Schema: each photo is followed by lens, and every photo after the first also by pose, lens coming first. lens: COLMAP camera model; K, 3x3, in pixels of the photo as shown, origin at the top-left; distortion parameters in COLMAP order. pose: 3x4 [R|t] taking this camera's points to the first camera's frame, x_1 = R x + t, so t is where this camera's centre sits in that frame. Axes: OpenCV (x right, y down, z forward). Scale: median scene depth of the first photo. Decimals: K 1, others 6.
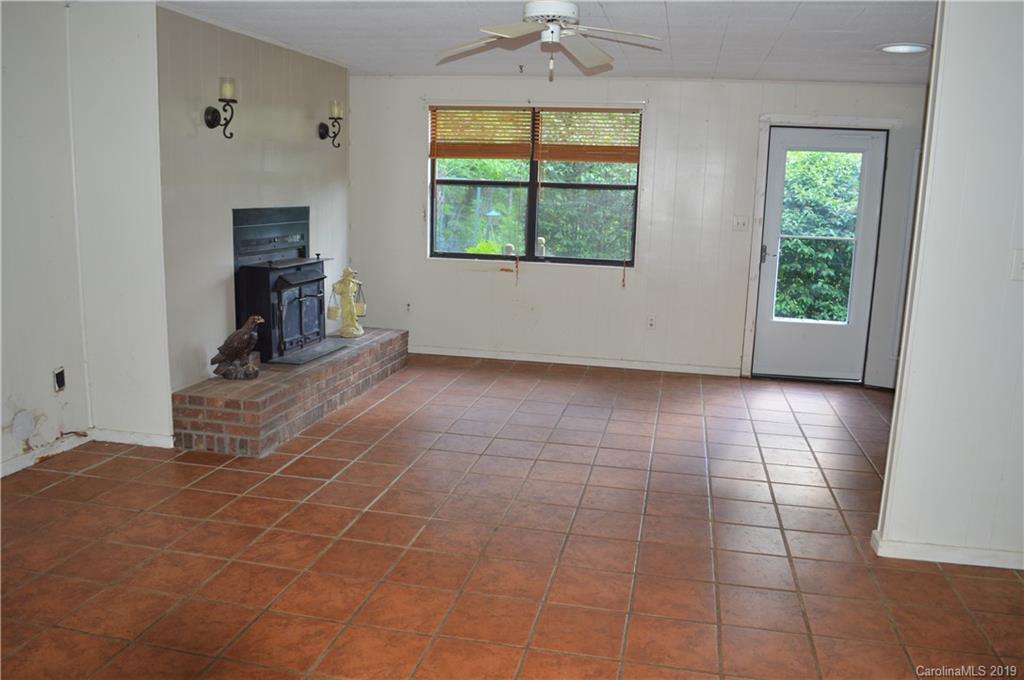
lens RADIAL K [[817.2, 0, 516.5], [0, 817.2, 341.2], [0, 0, 1]] dist [-0.080093, 0.009656]
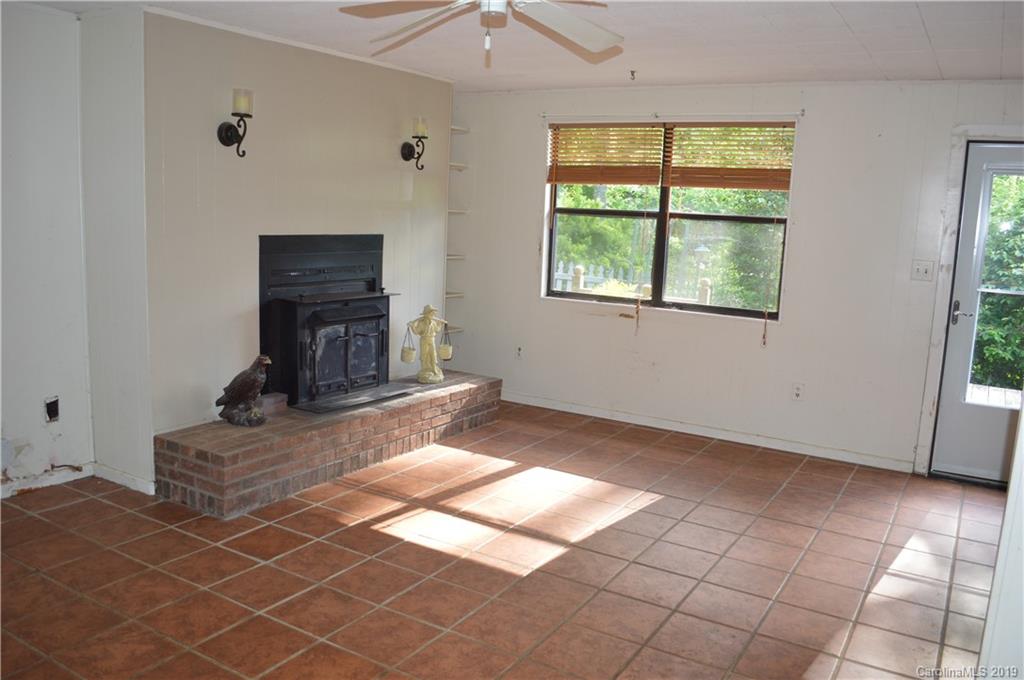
lens RADIAL K [[817.2, 0, 517.9], [0, 817.2, 343.2], [0, 0, 1]] dist [-0.080093, 0.009656]
pose [[0.944434, 0.062488, -0.322708, 0.219879], [-0.074183, 0.996954, -0.024056, -0.042847], [0.320222, 0.046659, 0.946193, 0.238938]]
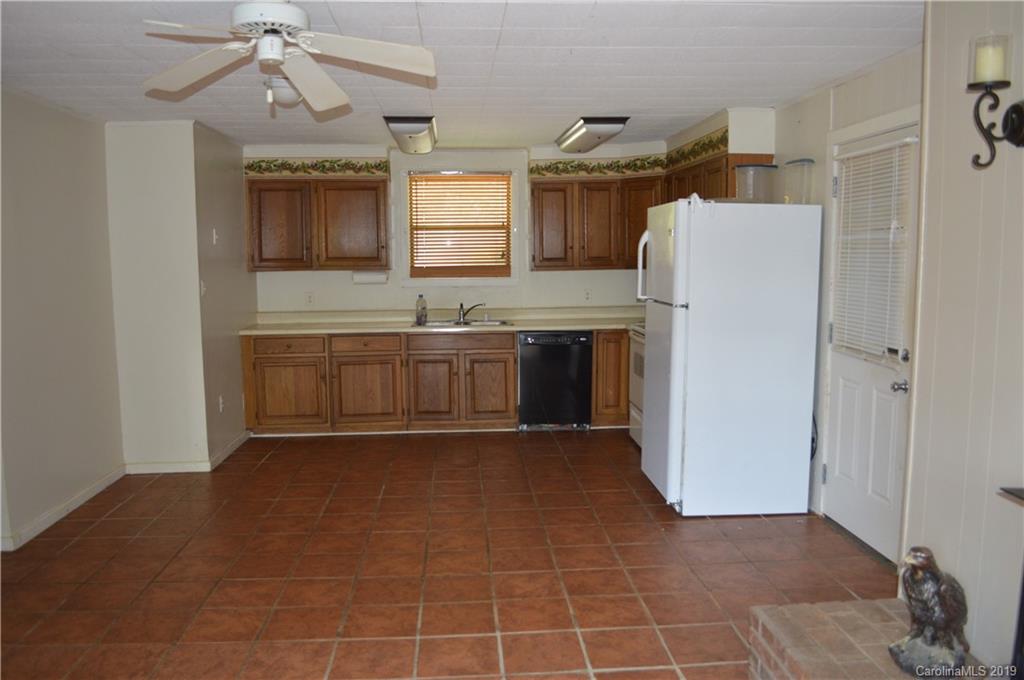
lens RADIAL K [[817.2, 0, 516.7], [0, 817.2, 342.5], [0, 0, 1]] dist [-0.080093, 0.009656]
pose [[-0.961752, 0.003327, -0.273903, 0.019961], [-0.075121, 0.958387, 0.275413, -0.240338], [0.263421, 0.285454, -0.921480, 1.273534]]
